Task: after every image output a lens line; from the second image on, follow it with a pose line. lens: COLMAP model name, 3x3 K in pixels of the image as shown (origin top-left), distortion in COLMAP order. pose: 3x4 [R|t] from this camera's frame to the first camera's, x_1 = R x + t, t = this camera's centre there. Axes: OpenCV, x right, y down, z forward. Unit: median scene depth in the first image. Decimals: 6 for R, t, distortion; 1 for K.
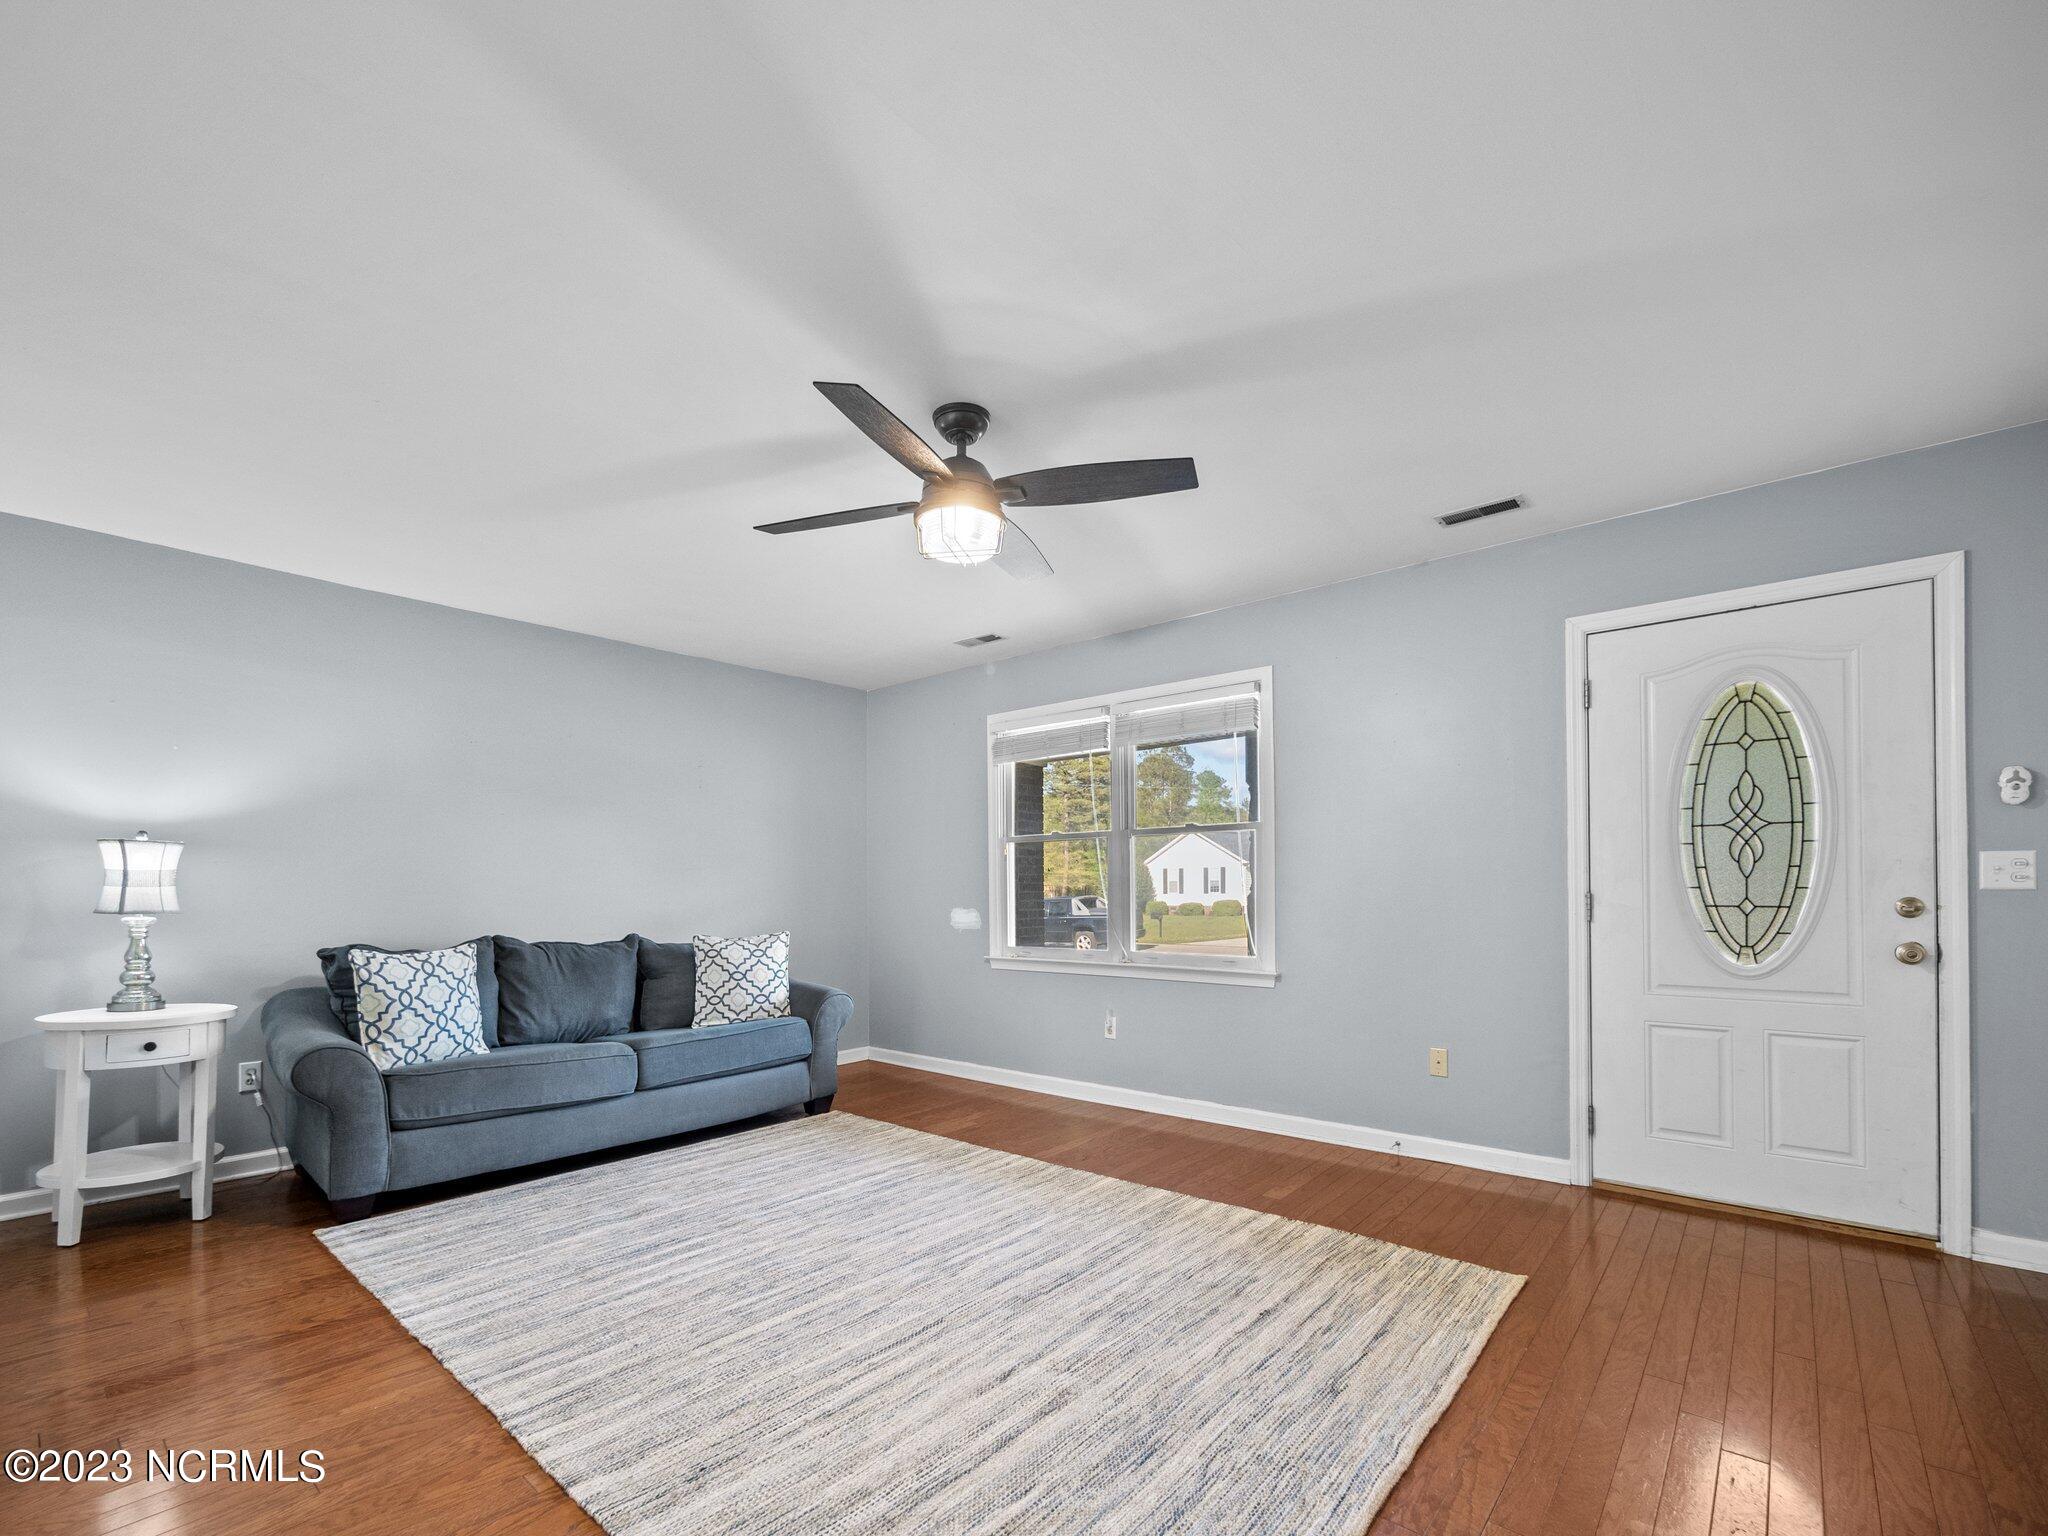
lens RADIAL K [[886.5, 0, 1038.1], [0, 886.5, 880.7], [0, 0, 1]] dist [-0.007197, -0.000084]
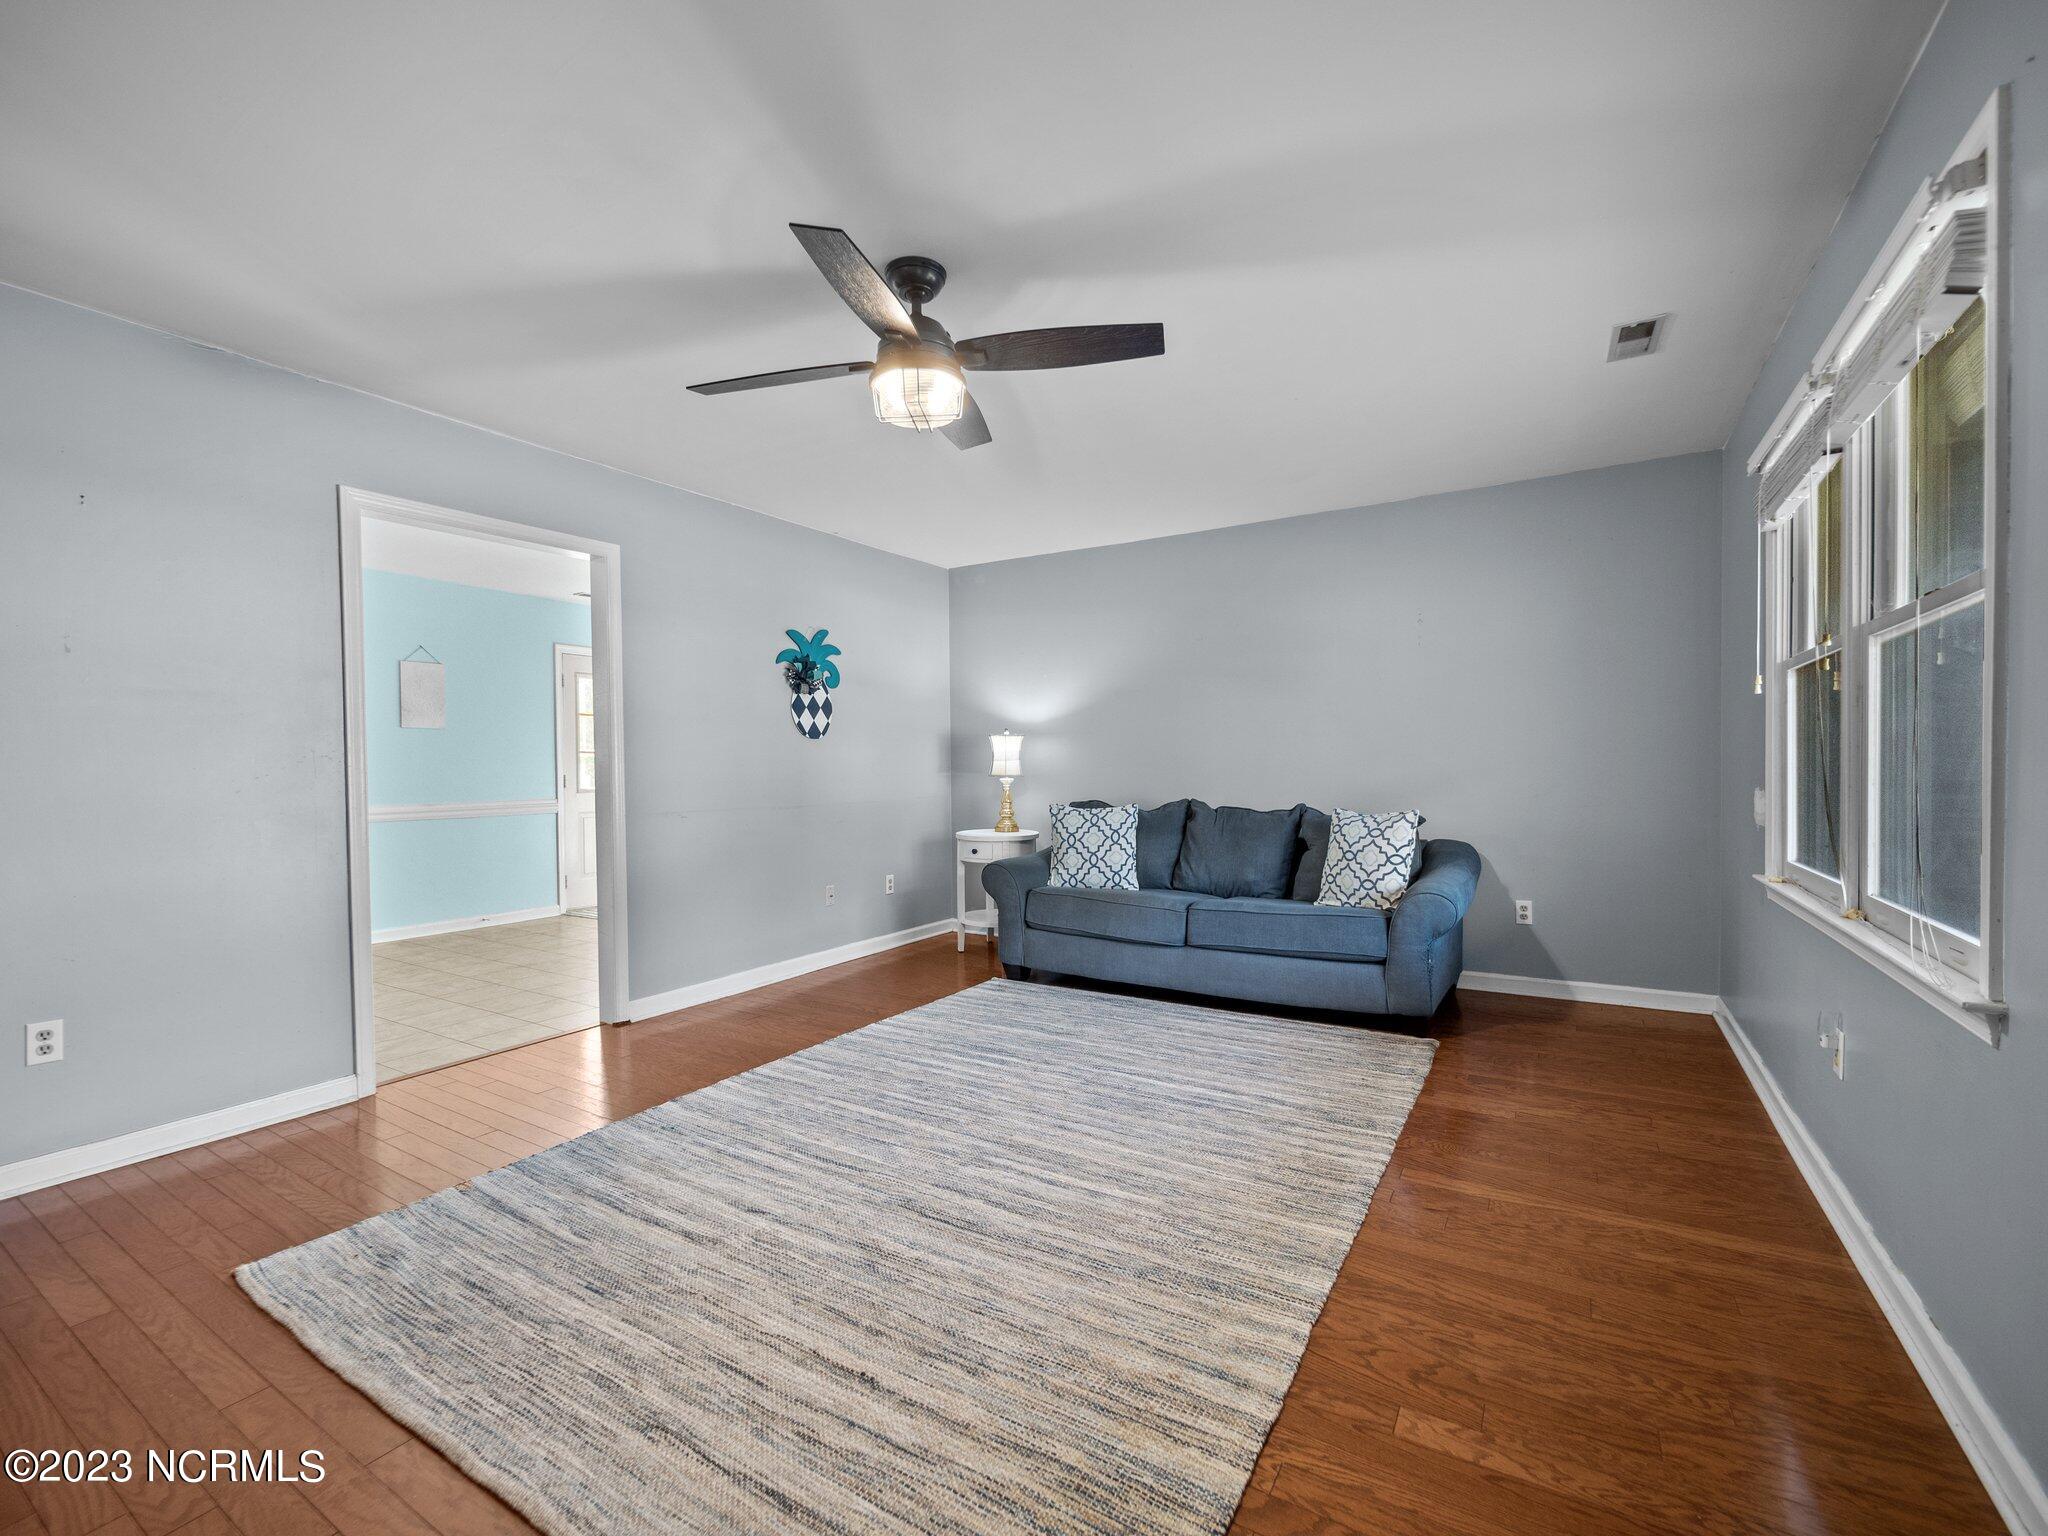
lens RADIAL K [[886.5, 0, 1029.7], [0, 886.5, 777.1], [0, 0, 1]] dist [-0.007197, -0.000084]
pose [[0.156642, 0.016877, -0.987511, 0.684758], [0.020253, 0.999589, 0.020296, 0.003955], [0.987448, -0.023179, 0.156236, 0.739063]]
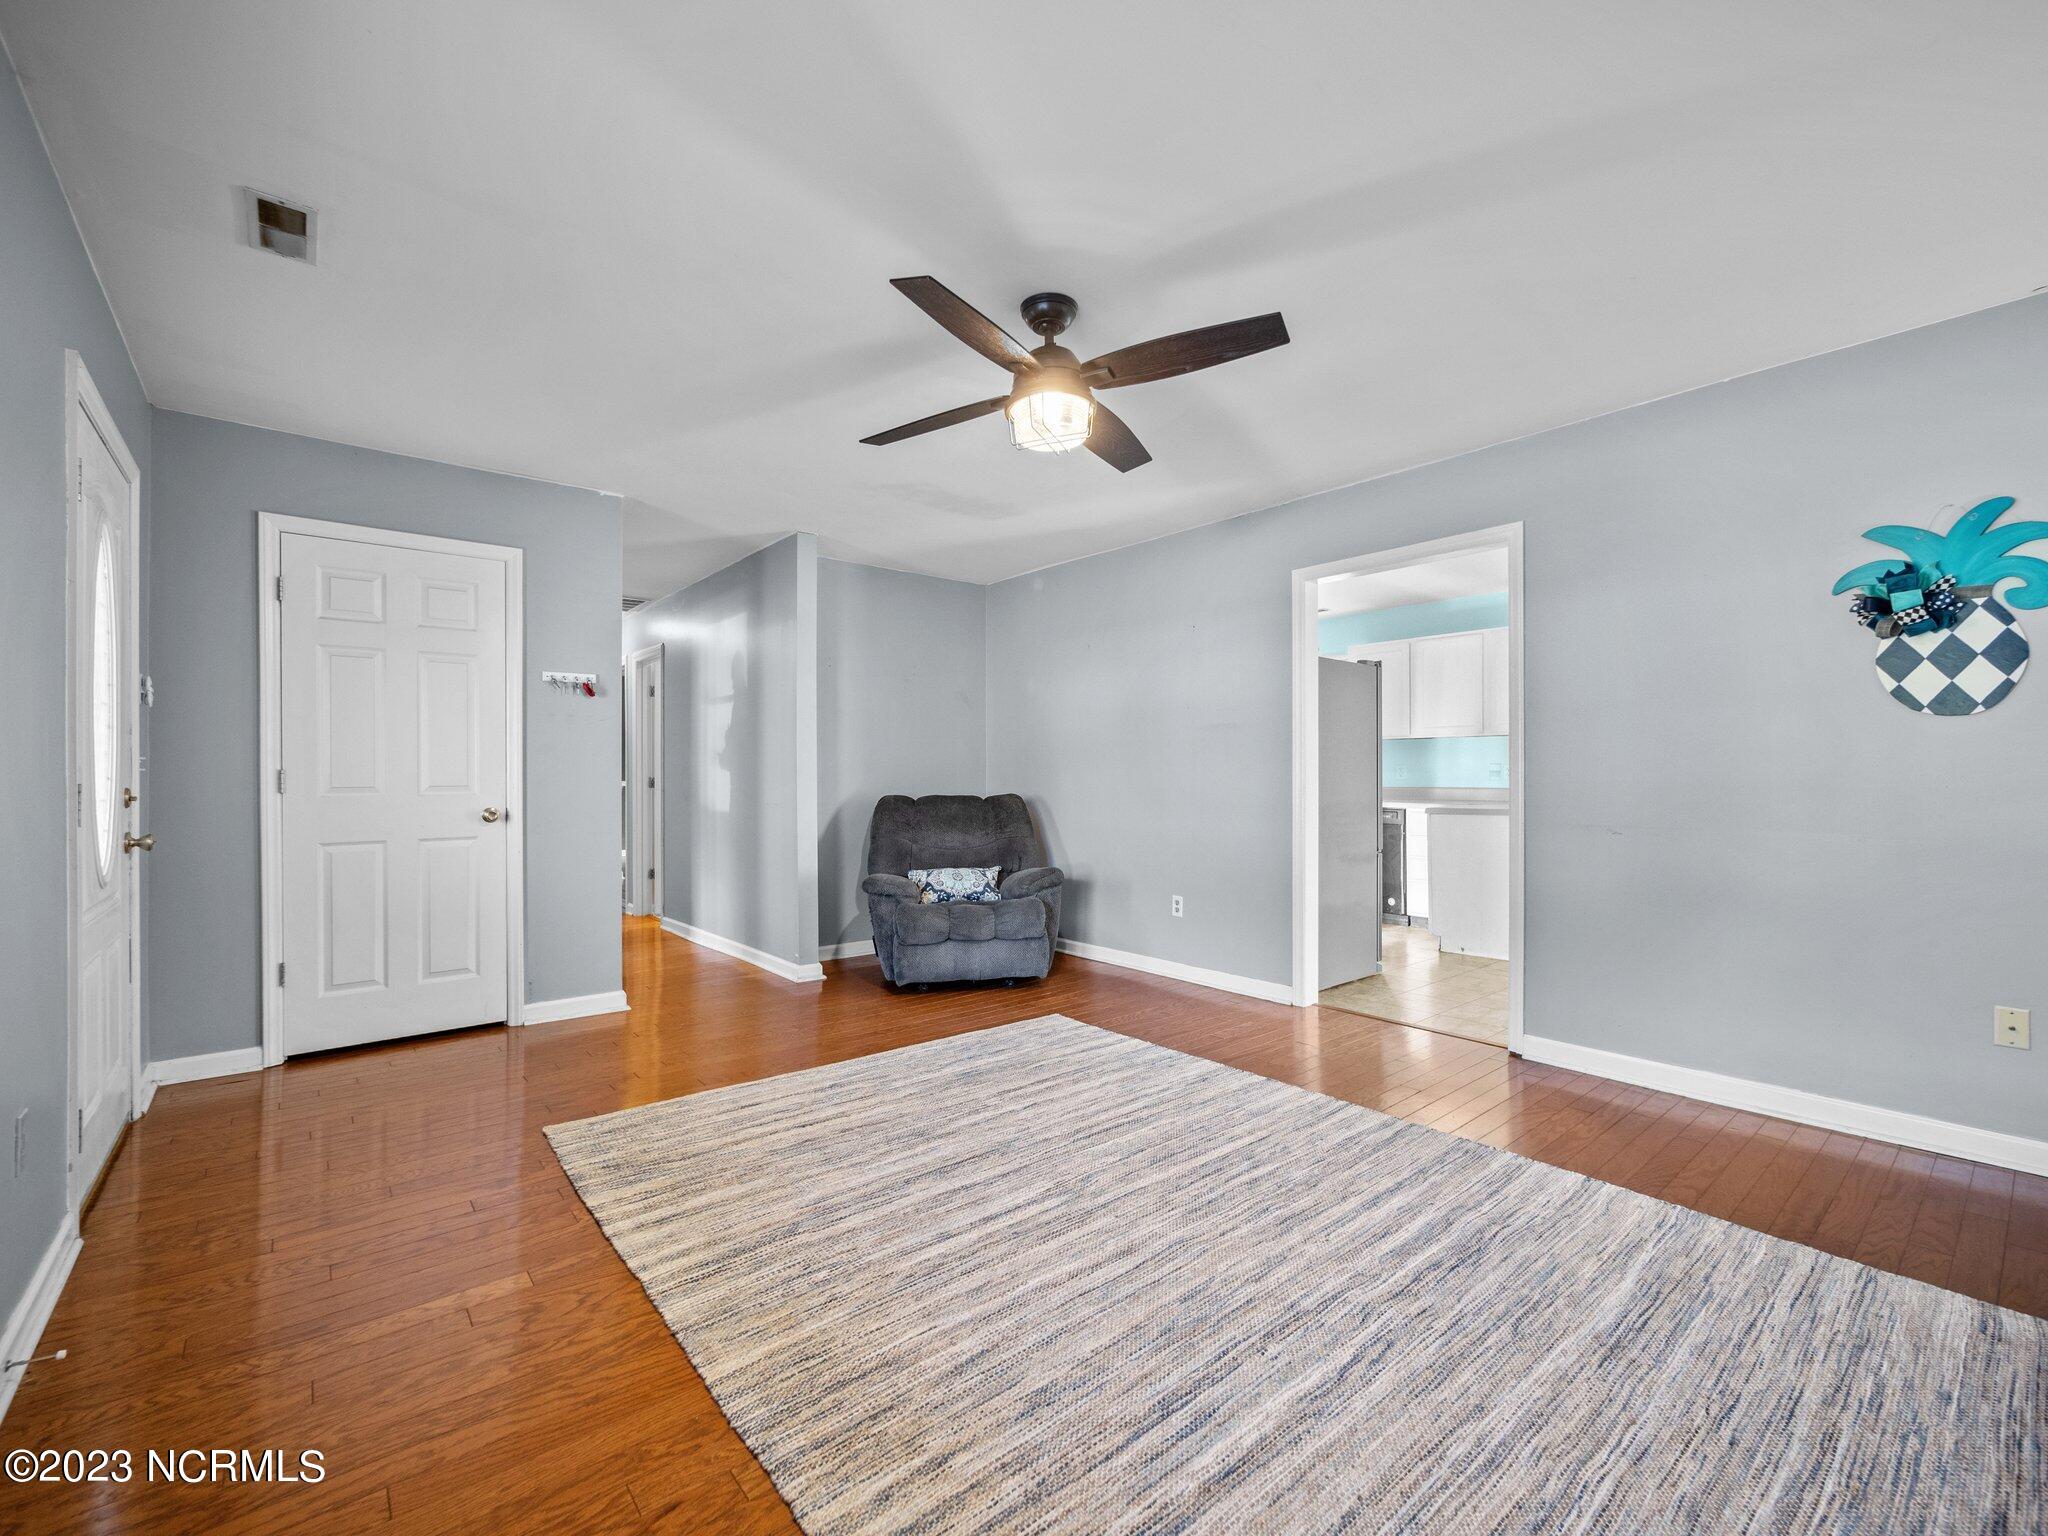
lens RADIAL K [[886.5, 0, 1027.7], [0, 886.5, 775.1], [0, 0, 1]] dist [-0.007197, -0.000084]
pose [[-0.984443, 0.006402, 0.175588, -0.181735], [0.004769, 0.999941, -0.009725, 0.018933], [-0.175640, -0.008737, -0.984416, 1.532631]]
